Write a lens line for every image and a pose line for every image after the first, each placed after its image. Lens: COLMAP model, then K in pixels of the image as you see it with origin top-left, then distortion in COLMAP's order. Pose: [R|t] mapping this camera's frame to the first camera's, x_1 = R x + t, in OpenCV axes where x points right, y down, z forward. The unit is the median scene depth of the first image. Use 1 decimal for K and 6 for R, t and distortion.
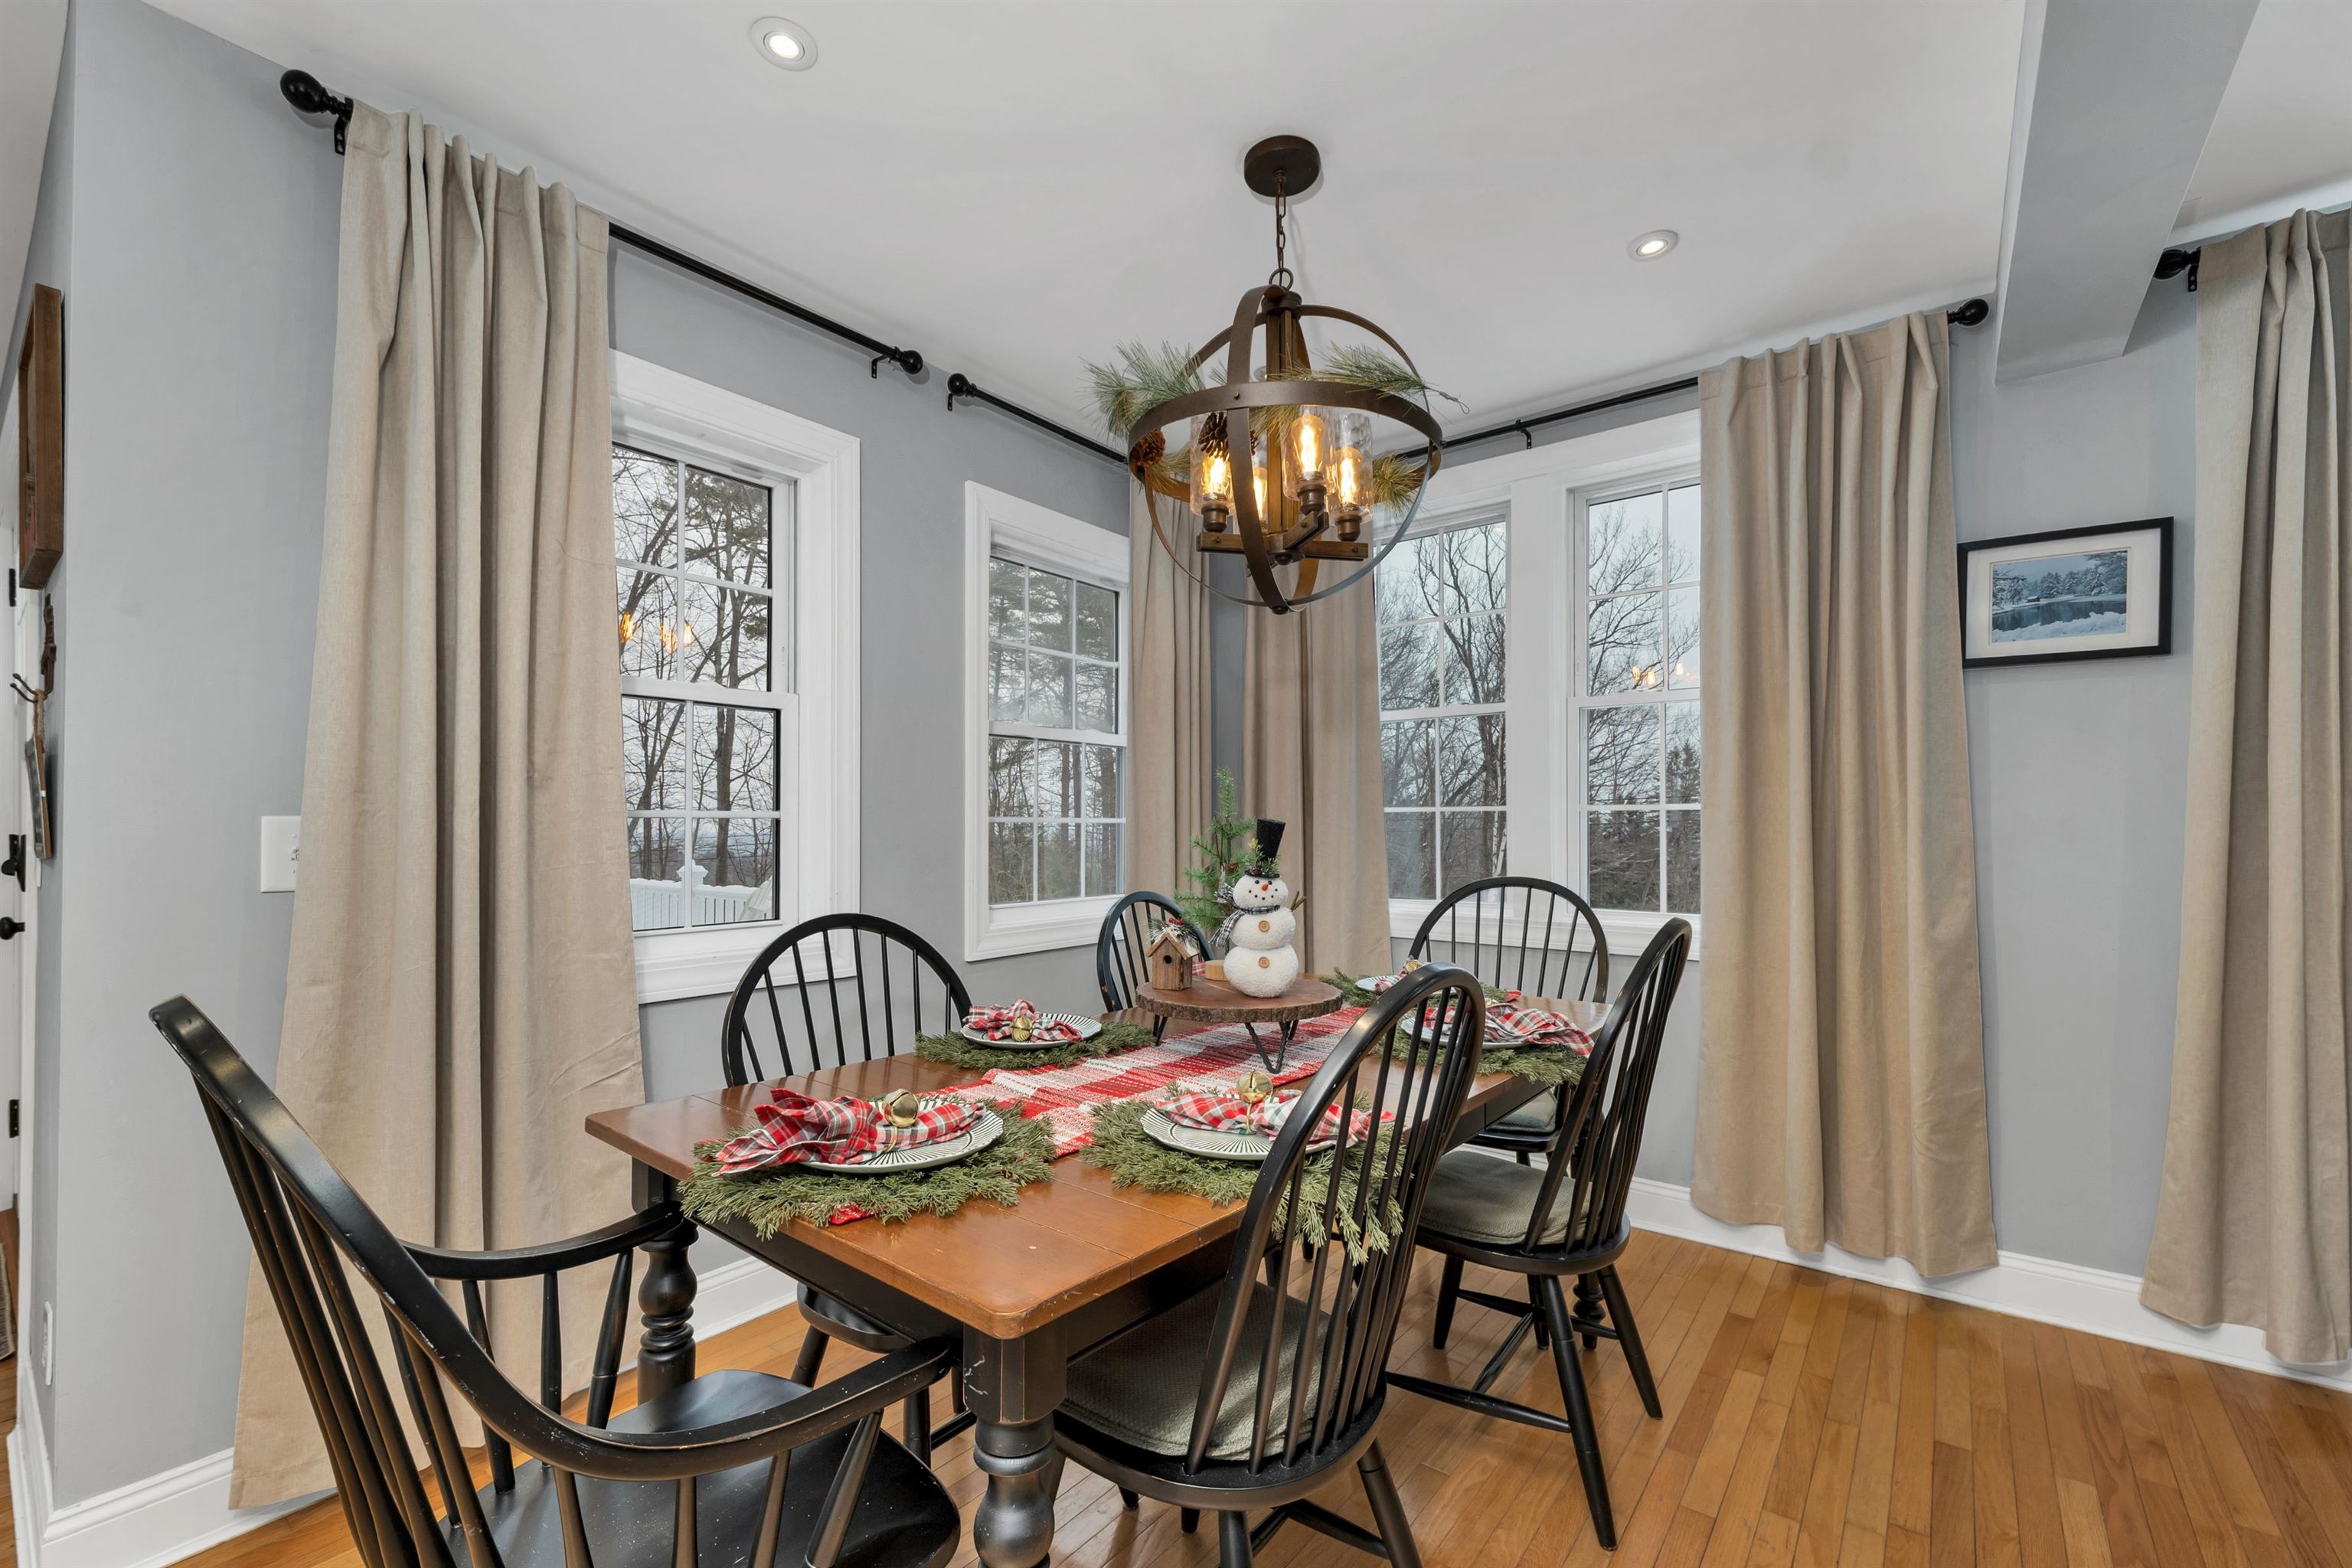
lens RADIAL K [[990.5, 0, 1160.5], [0, 990.5, 812.3], [0, 0, 1]] dist [-0.000081, 0.000121]
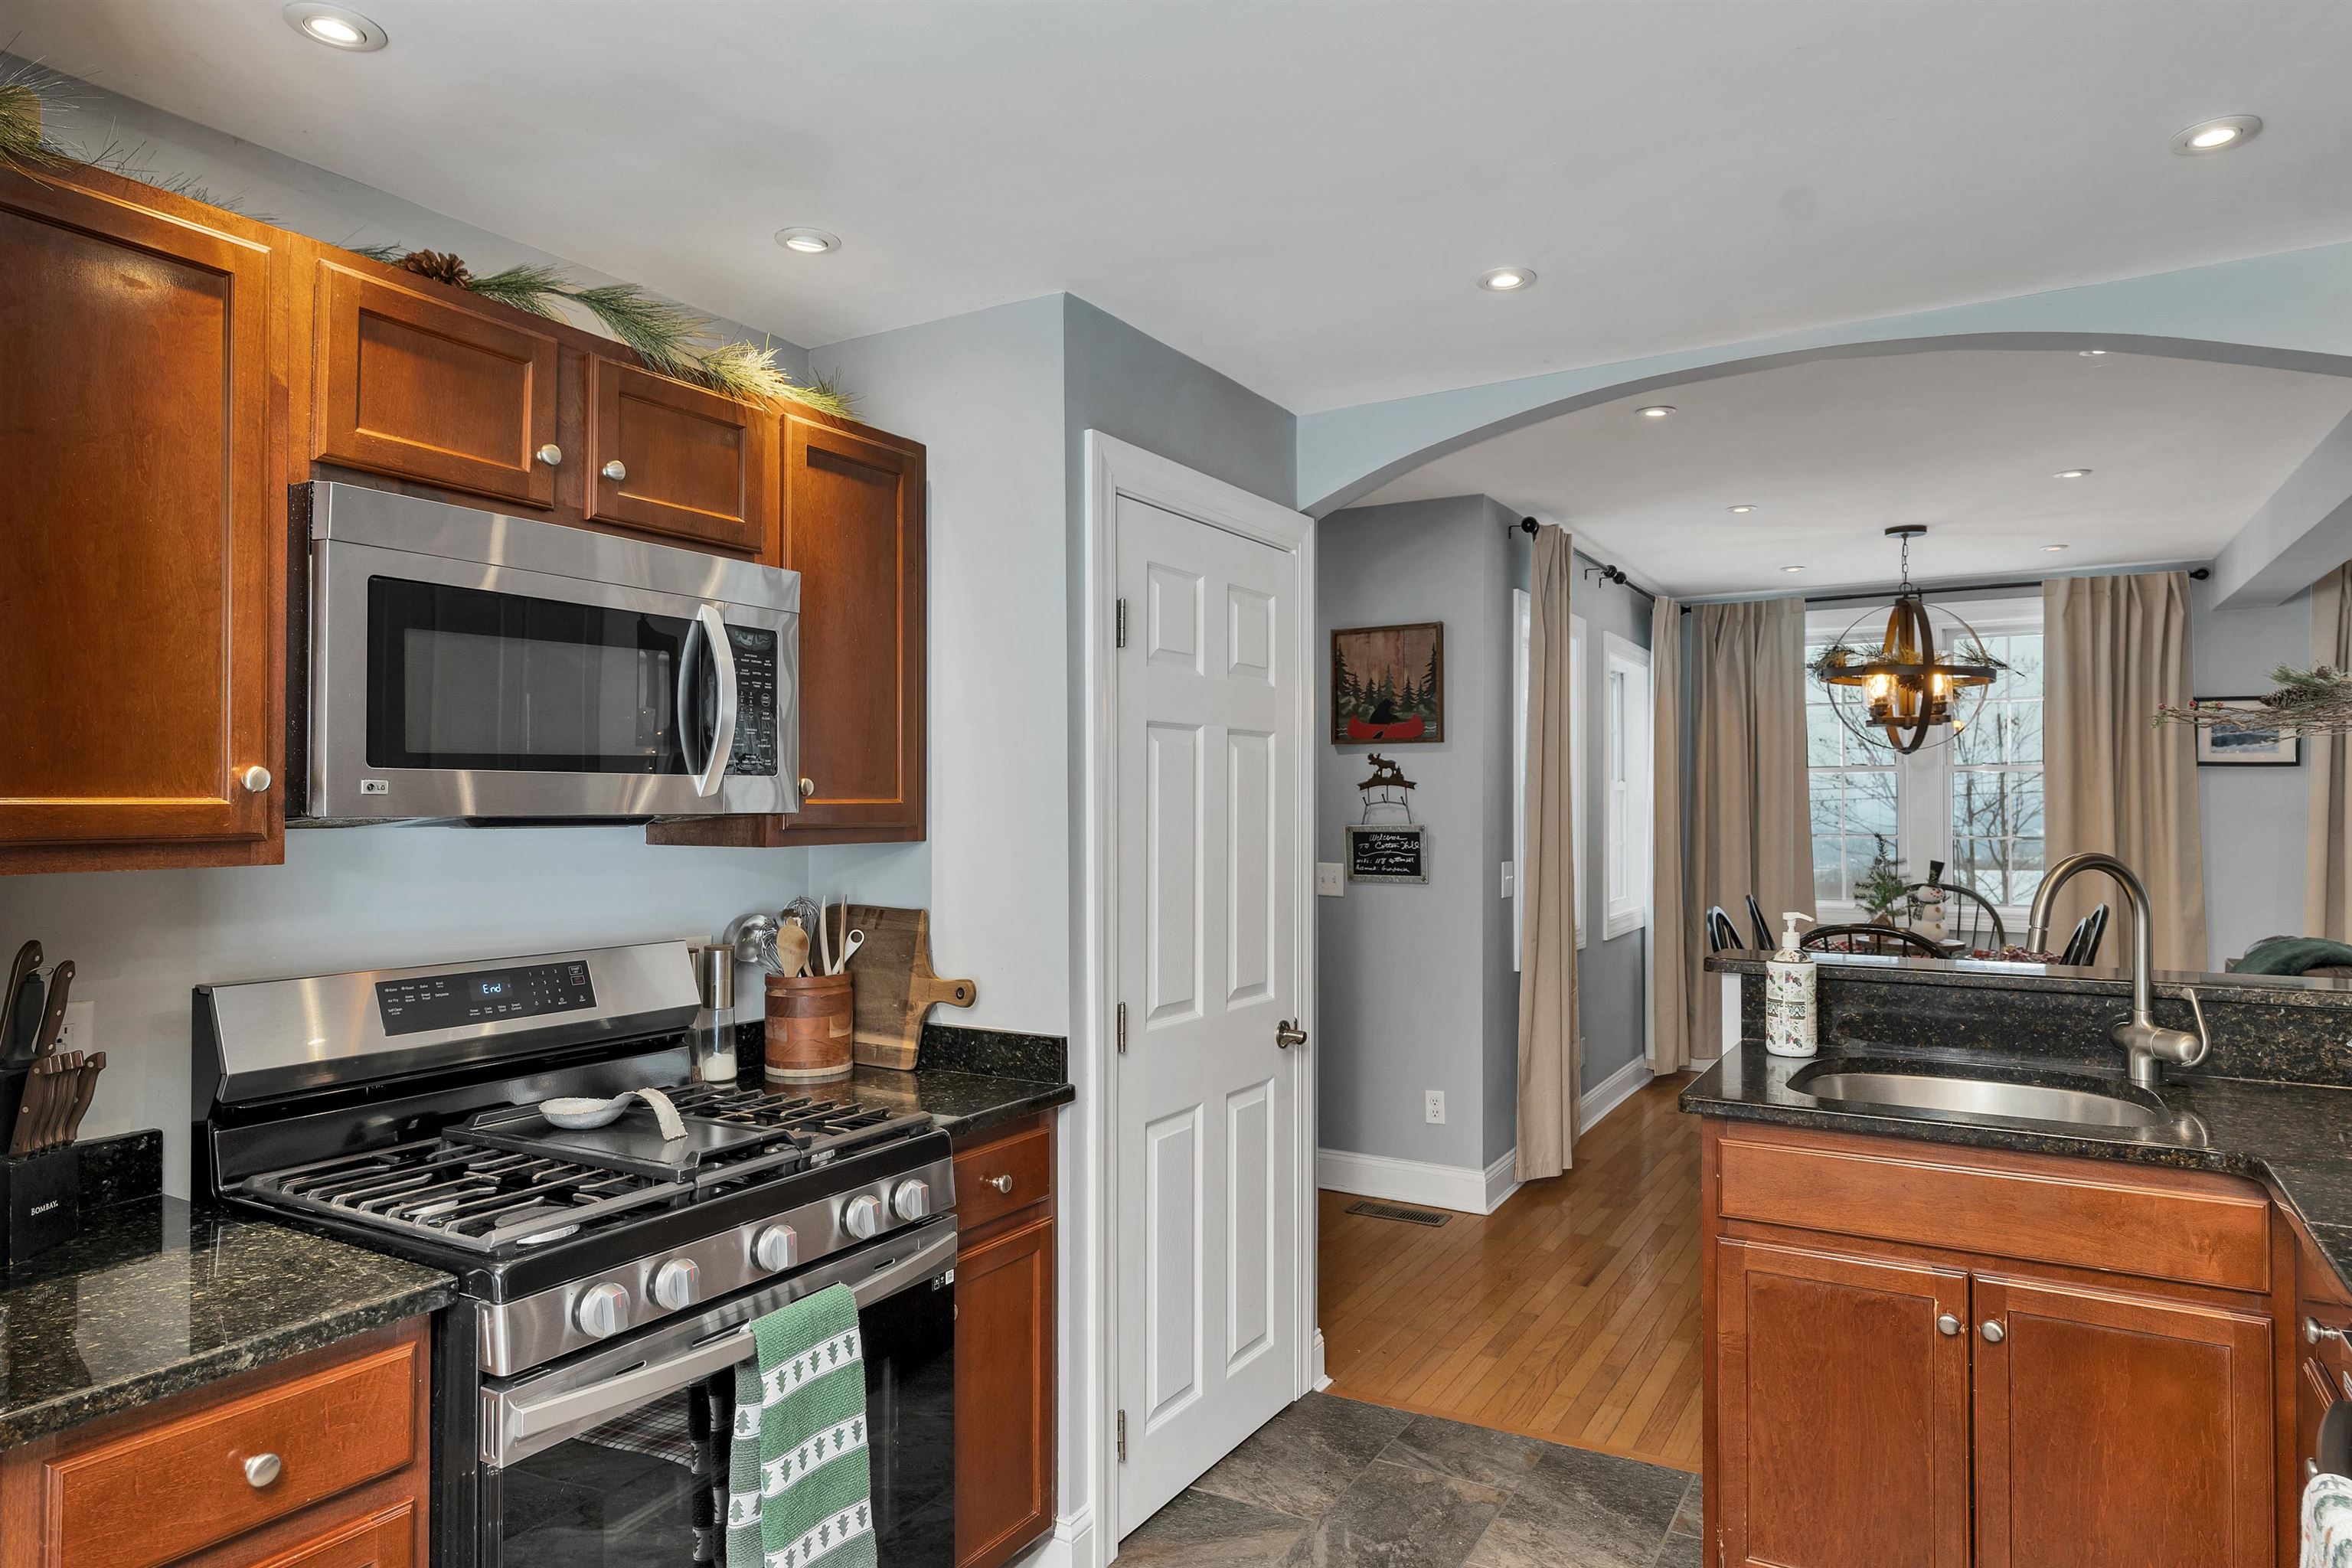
lens RADIAL K [[1410.7, 0, 1176.0], [0, 1410.7, 784.0], [0, 0, 1]] dist [0.000077, 0.001912]
pose [[0.989483, -0.002439, 0.144626, -1.399850], [0.003320, 0.999977, -0.005849, -0.105067], [-0.144608, 0.006268, 0.989469, -1.272867]]
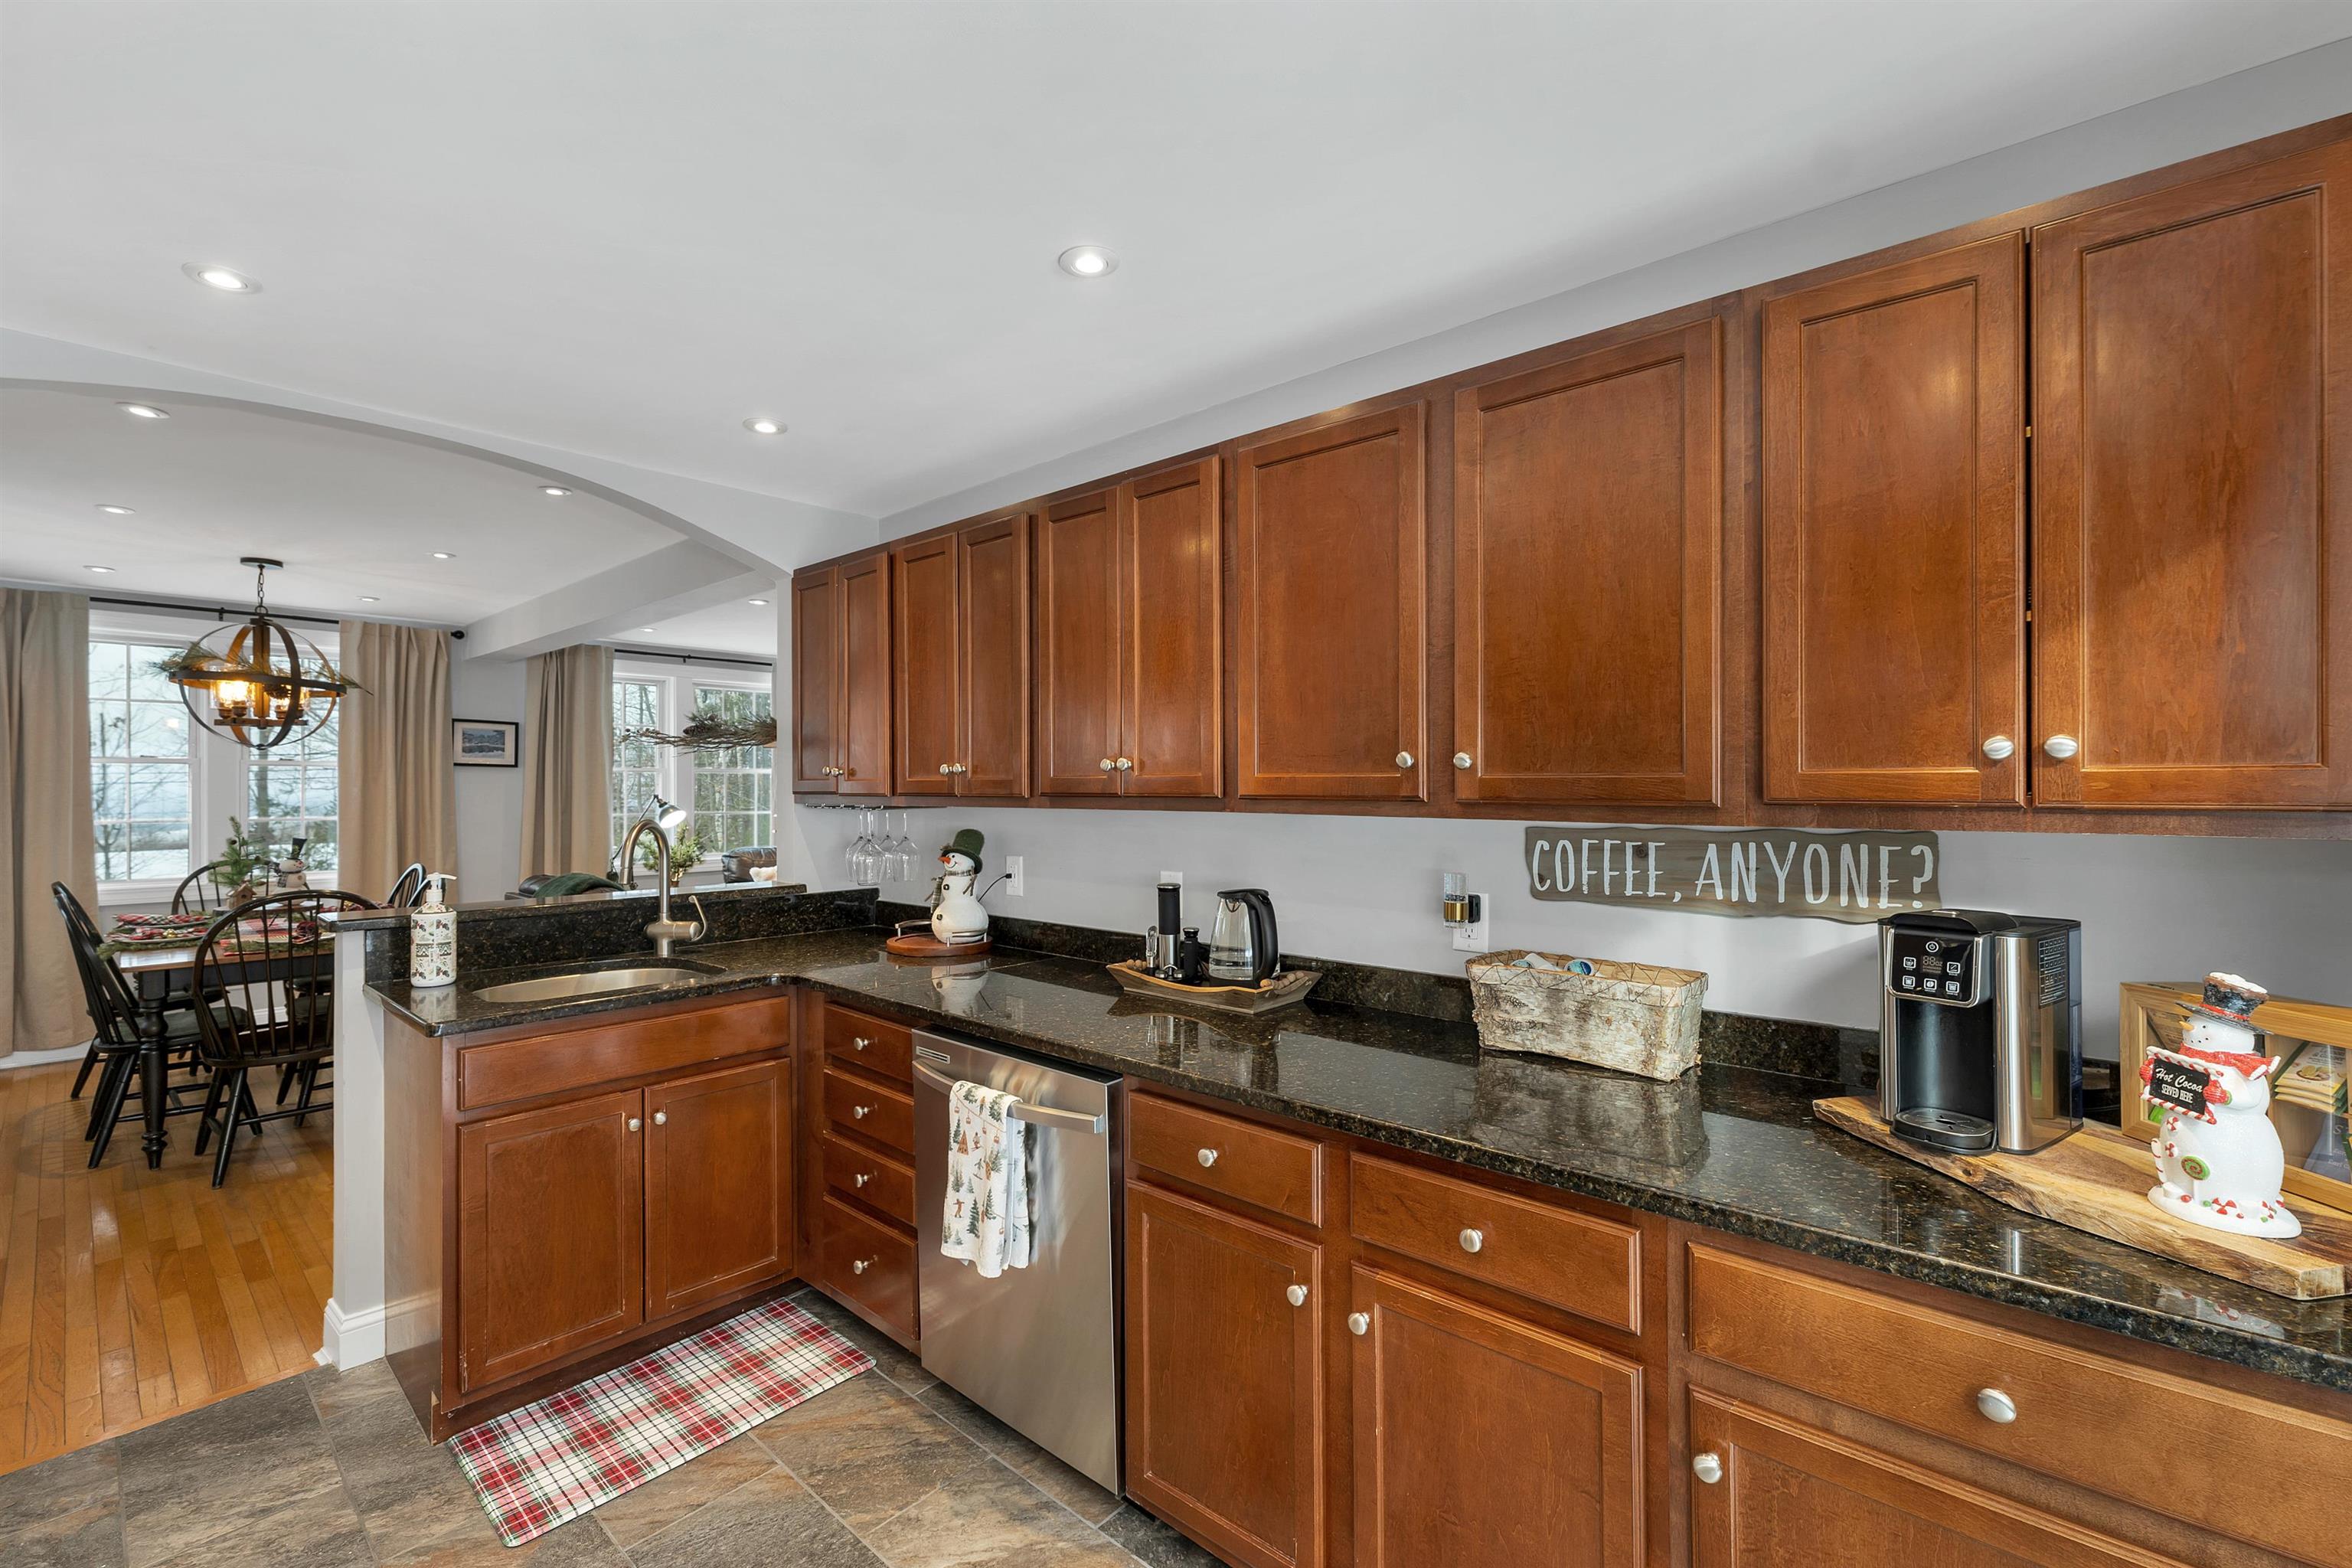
lens RADIAL K [[1002.1, 0, 1173.3], [0, 1002.1, 789.3], [0, 0, 1]] dist [0.000566, 0.000606]
pose [[0.045455, -0.002098, 0.998964, -1.751536], [-0.003993, 0.999989, 0.002282, -0.099390], [-0.998958, -0.004093, 0.045446, -1.021499]]
